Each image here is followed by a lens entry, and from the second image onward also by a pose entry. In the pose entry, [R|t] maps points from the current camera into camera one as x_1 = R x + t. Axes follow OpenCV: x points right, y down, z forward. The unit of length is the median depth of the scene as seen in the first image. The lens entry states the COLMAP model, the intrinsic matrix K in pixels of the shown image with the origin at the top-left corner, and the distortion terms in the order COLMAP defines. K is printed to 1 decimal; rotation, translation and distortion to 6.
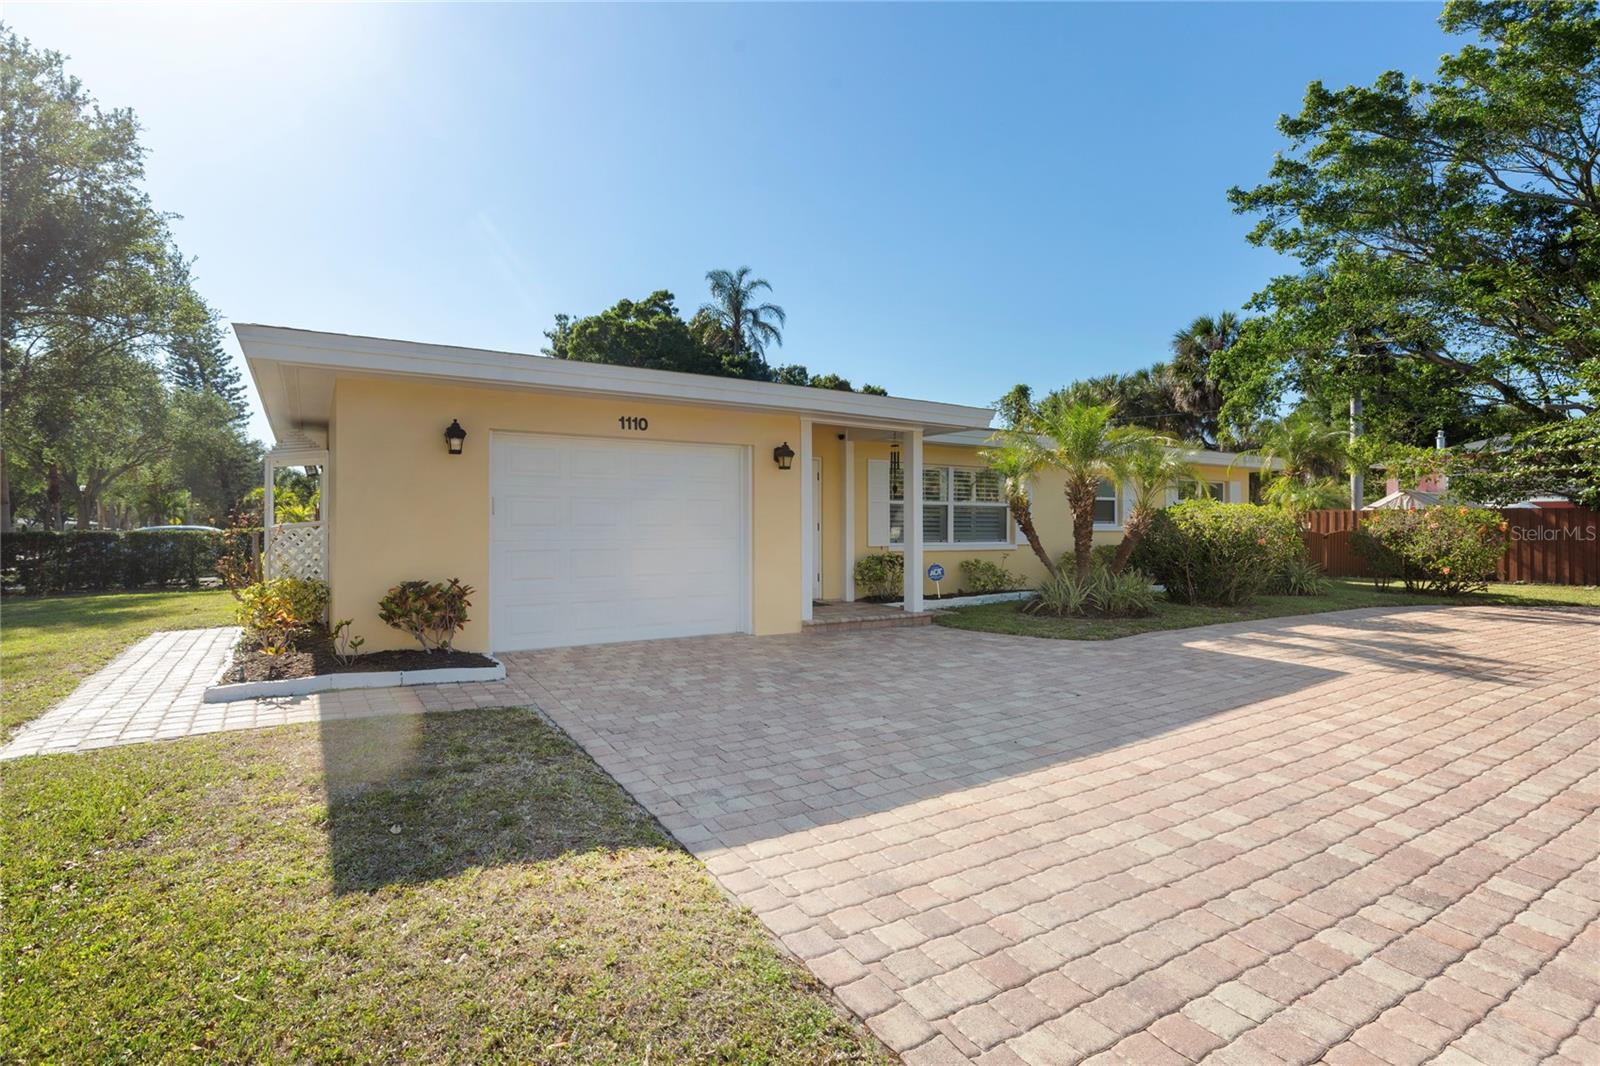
lens RADIAL K [[774.6, 0, 777.5], [0, 774.6, 525.4], [0, 0, 1]] dist [0.008216, -0.000493]
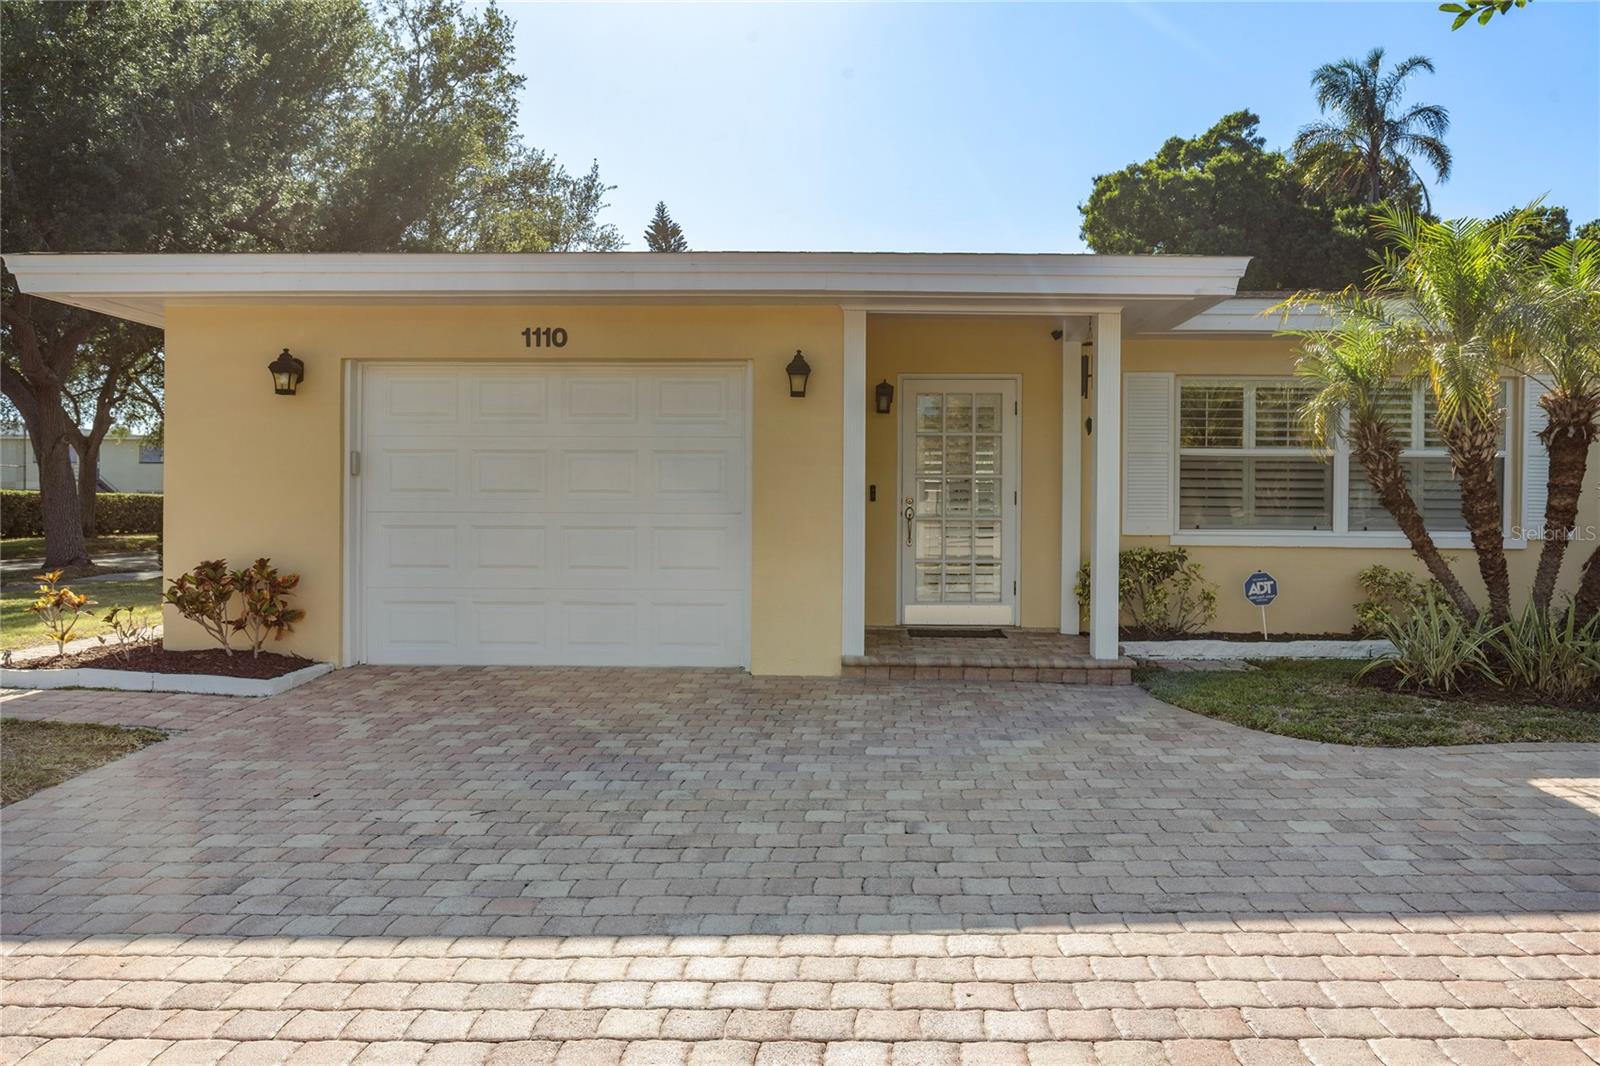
lens RADIAL K [[1204.1, 0, 802.0], [0, 1204.1, 527.5], [0, 0, 1]] dist [0.001251, 0.005847]
pose [[0.838227, 0.013931, -0.545144, 0.210663], [-0.004861, 0.999825, 0.018075, 0.004203], [0.545300, -0.012501, 0.838148, 0.095549]]
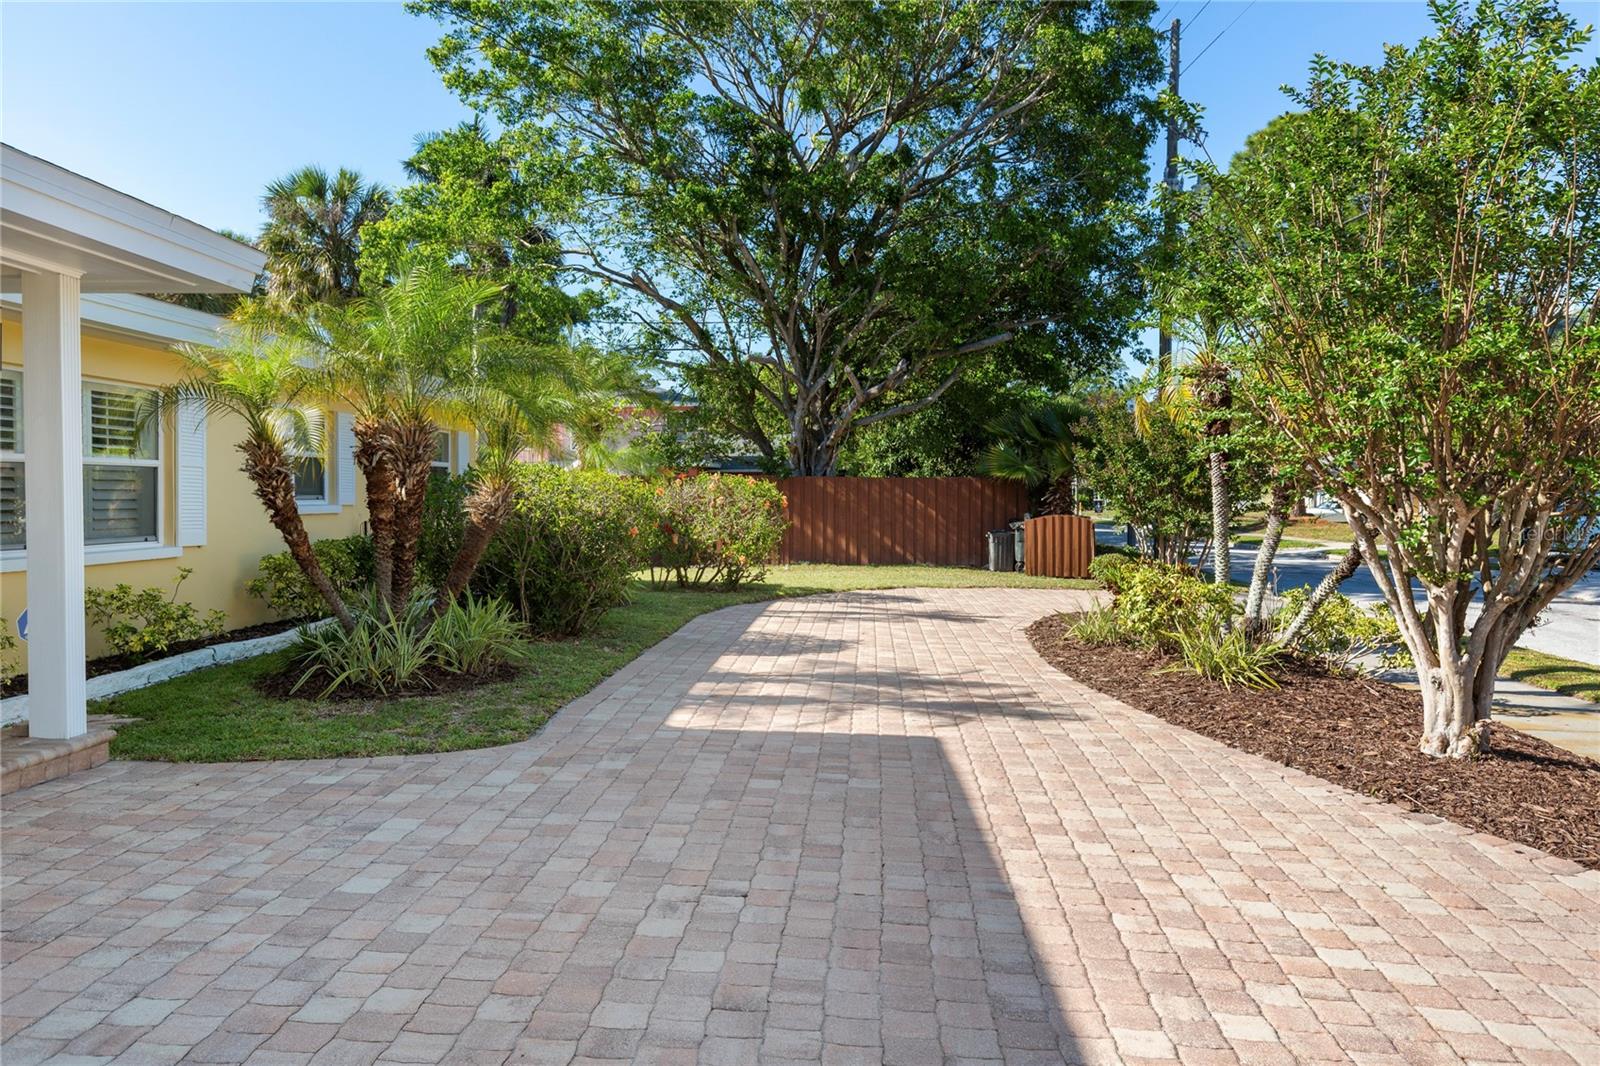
lens RADIAL K [[1204.1, 0, 800.5], [0, 1204.1, 532.2], [0, 0, 1]] dist [0.001251, 0.005847]
pose [[0.578796, -0.028438, 0.814977, -0.047013], [0.002199, 0.999443, 0.033313, -0.005216], [-0.815470, -0.017489, 0.578536, 0.161225]]
